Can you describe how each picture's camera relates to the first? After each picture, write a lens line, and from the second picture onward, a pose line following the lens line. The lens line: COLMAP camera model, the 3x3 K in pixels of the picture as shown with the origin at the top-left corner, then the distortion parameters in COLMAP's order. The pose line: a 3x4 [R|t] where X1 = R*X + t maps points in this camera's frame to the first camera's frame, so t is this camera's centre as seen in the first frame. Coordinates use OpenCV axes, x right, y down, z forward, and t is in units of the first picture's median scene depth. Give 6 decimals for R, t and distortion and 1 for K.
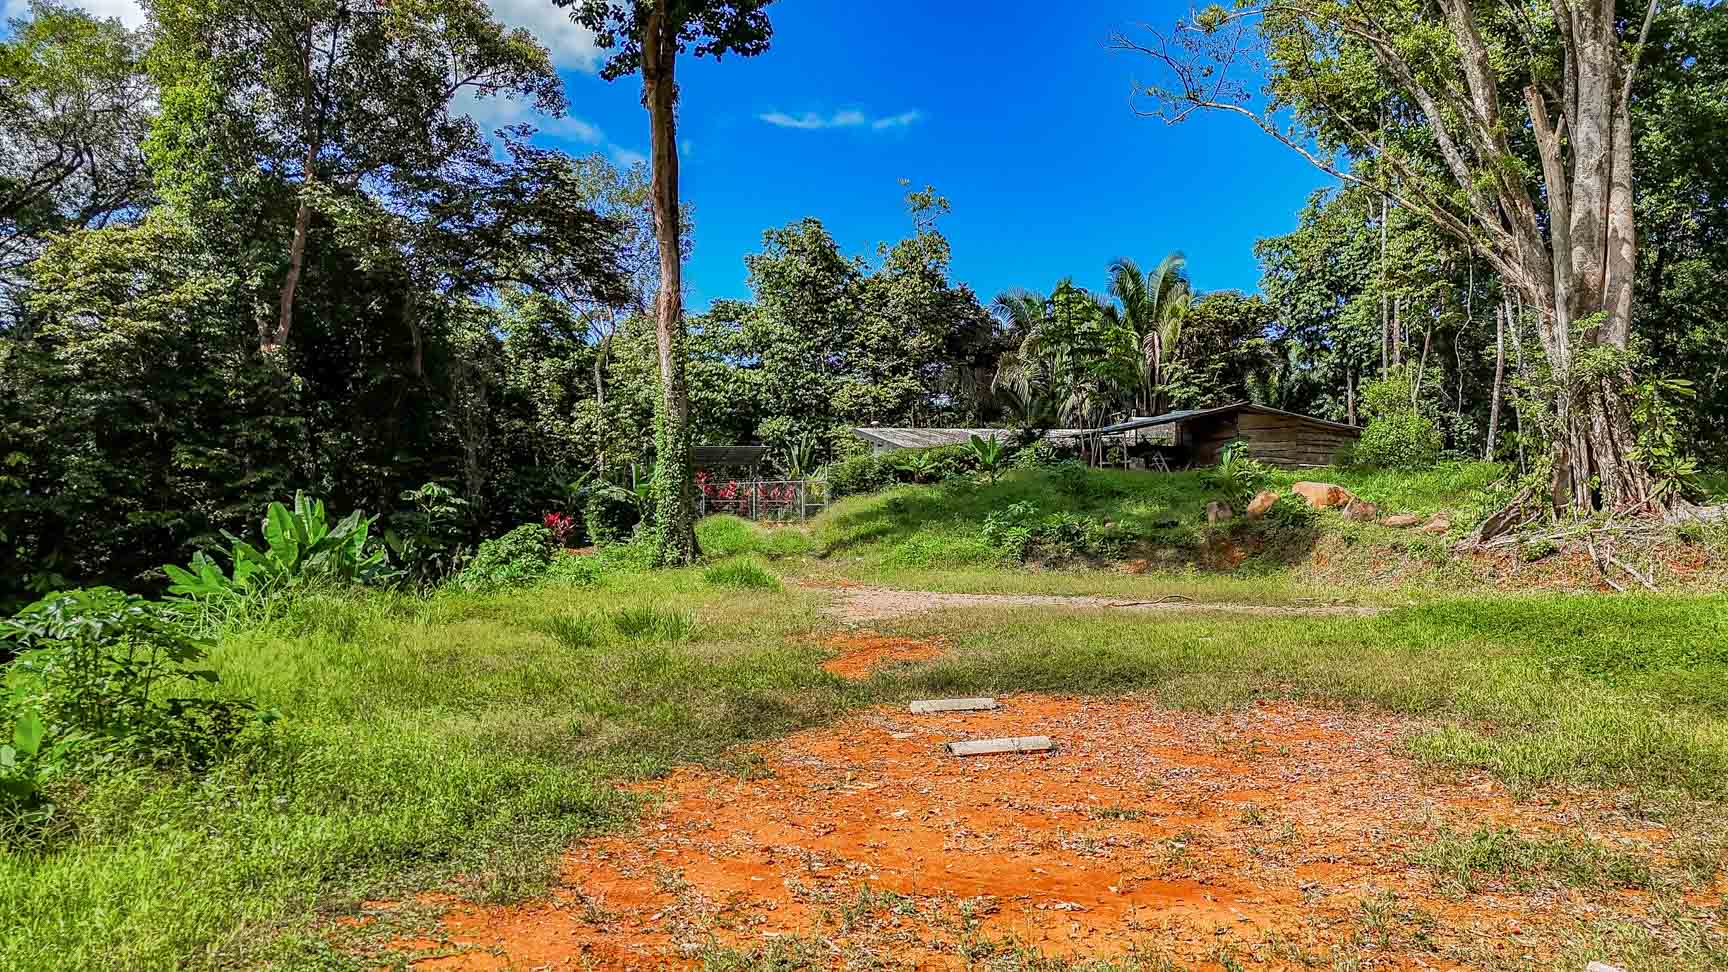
lens RADIAL K [[1275.0, 0, 861.4], [0, 1275.0, 490.9], [0, 0, 1]] dist [0.051664, -0.042279]
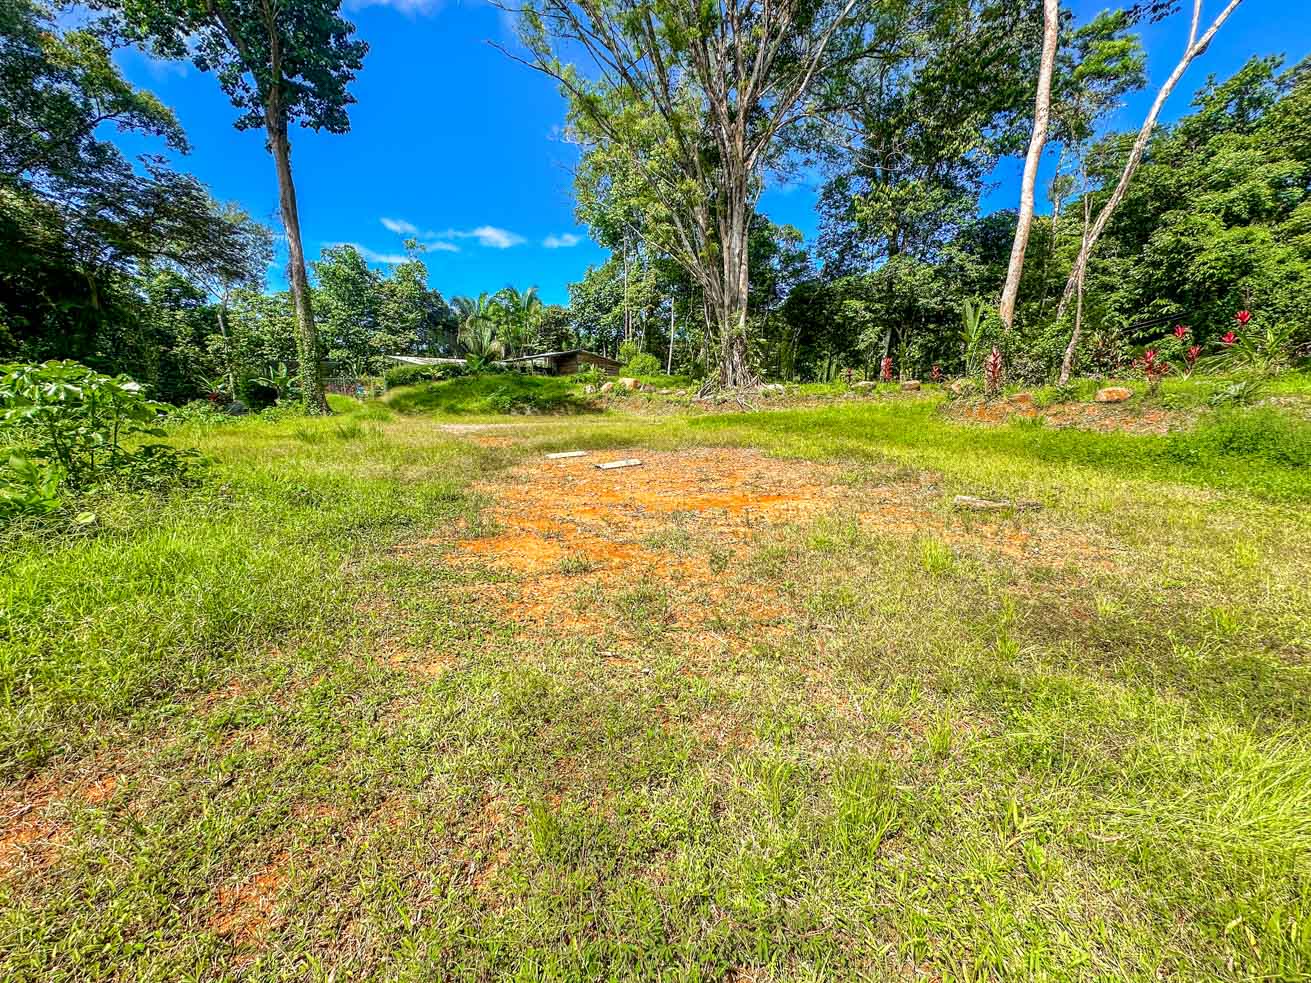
lens RADIAL K [[521.3, 0, 656.2], [0, 521.3, 494.5], [0, 0, 1]] dist [-0.003438, 0.000363]
pose [[0.874394, -0.079695, 0.478627, -0.056630], [-0.009039, 0.983573, 0.180285, 0.018772], [-0.485133, -0.161967, 0.859310, 0.040352]]
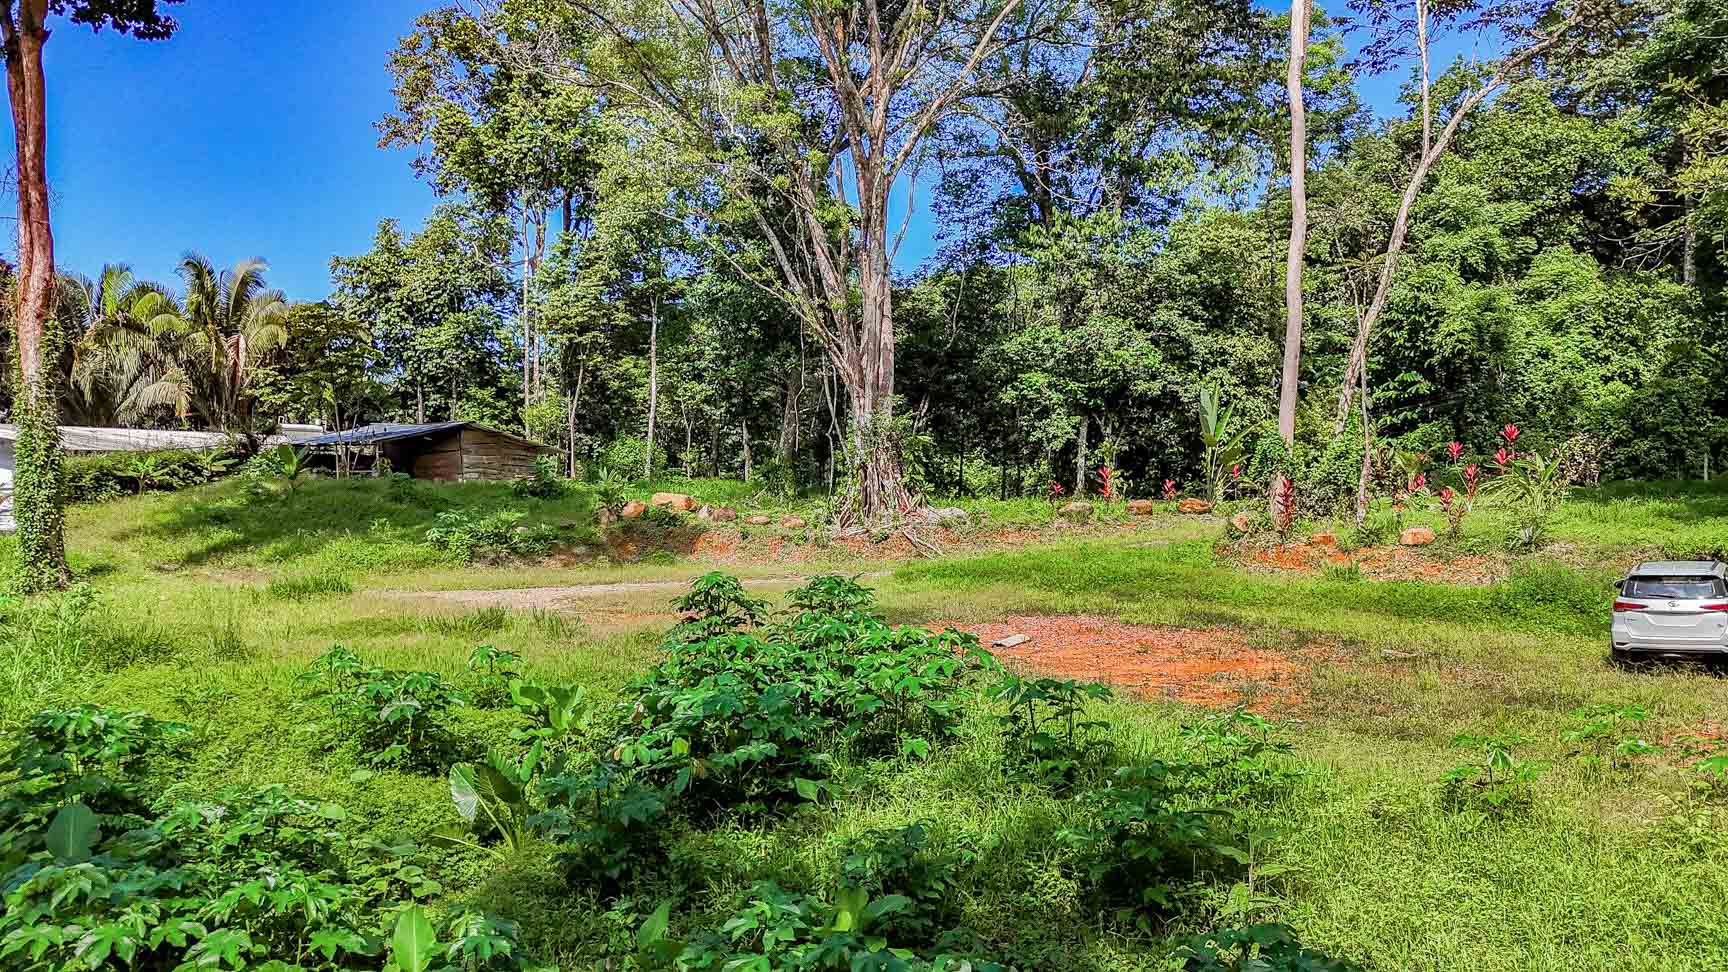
lens RADIAL K [[1275.0, 0, 865.3], [0, 1275.0, 485.1], [0, 0, 1]] dist [0.051664, -0.042279]
pose [[0.634815, 0.002225, 0.772661, -0.323053], [-0.000120, 0.999996, -0.002781, -0.006742], [-0.772664, 0.001673, 0.634812, -0.011530]]
